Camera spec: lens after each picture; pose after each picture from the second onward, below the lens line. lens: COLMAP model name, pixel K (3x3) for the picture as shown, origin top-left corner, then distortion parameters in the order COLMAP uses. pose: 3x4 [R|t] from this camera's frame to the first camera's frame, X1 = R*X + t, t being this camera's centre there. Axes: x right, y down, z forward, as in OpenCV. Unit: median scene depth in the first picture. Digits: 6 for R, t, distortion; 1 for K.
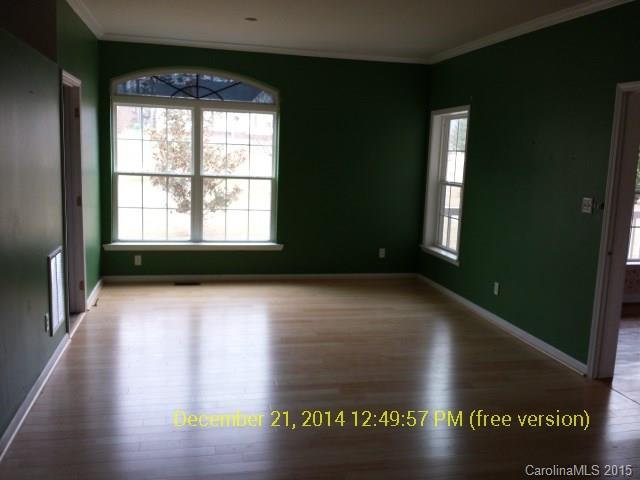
lens RADIAL K [[570.4, 0, 320.0], [0, 570.4, 240.0], [0, 0, 1]] dist [0.157605, 0.001770]
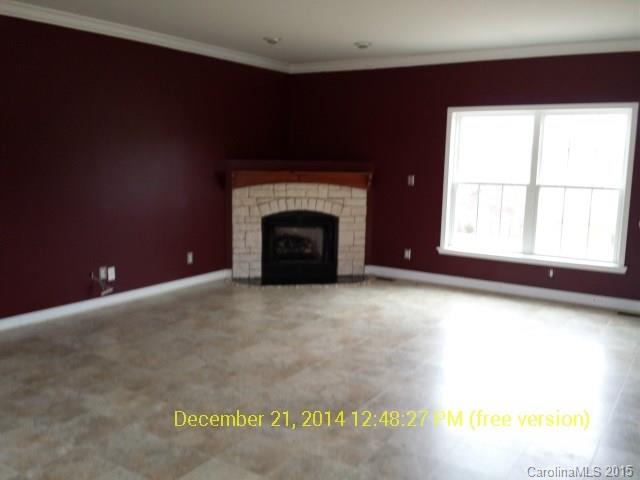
lens RADIAL K [[599.3, 0, 320.0], [0, 599.3, 240.0], [0, 0, 1]] dist [0.004253, 0.002761]
pose [[0.690394, 0.075914, -0.719439, 0.259416], [-0.096344, 0.995269, 0.012565, 0.000312], [0.716989, 0.060638, 0.694442, 0.064650]]
